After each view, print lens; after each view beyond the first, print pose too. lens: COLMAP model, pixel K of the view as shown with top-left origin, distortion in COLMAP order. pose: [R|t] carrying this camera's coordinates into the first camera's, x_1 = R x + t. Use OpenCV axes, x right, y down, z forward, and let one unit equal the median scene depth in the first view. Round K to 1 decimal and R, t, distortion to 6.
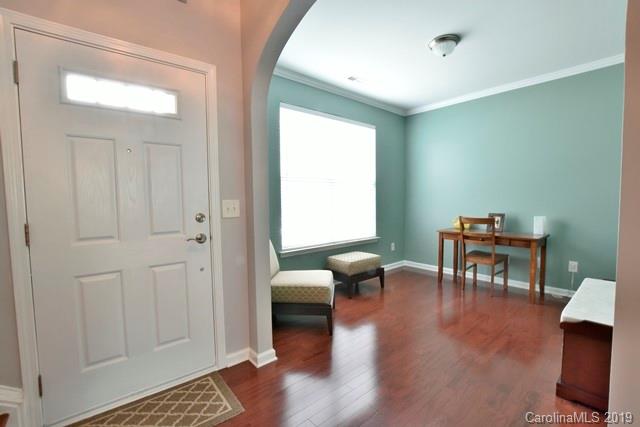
lens RADIAL K [[286.6, 0, 320.0], [0, 286.6, 213.5], [0, 0, 1]] dist [-0.019813, 0.000475]
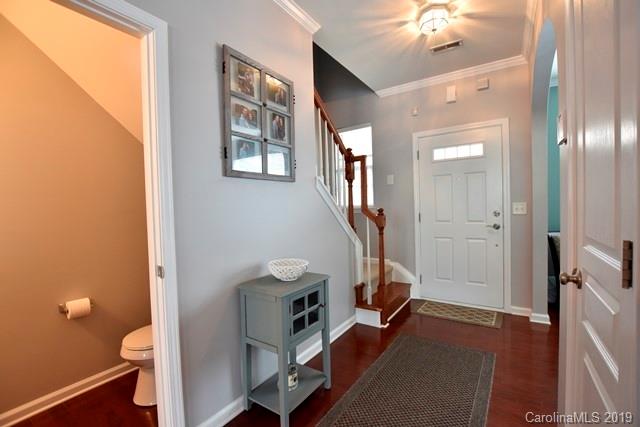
lens RADIAL K [[282.4, 0, 321.7], [0, 282.4, 213.1], [0, 0, 1]] dist [-0.052177, 0.017374]
pose [[0.272446, 0.021602, -0.961928, 0.835645], [-0.035443, 0.999295, 0.012403, 0.027445], [0.961518, 0.030715, 0.273020, -0.398552]]
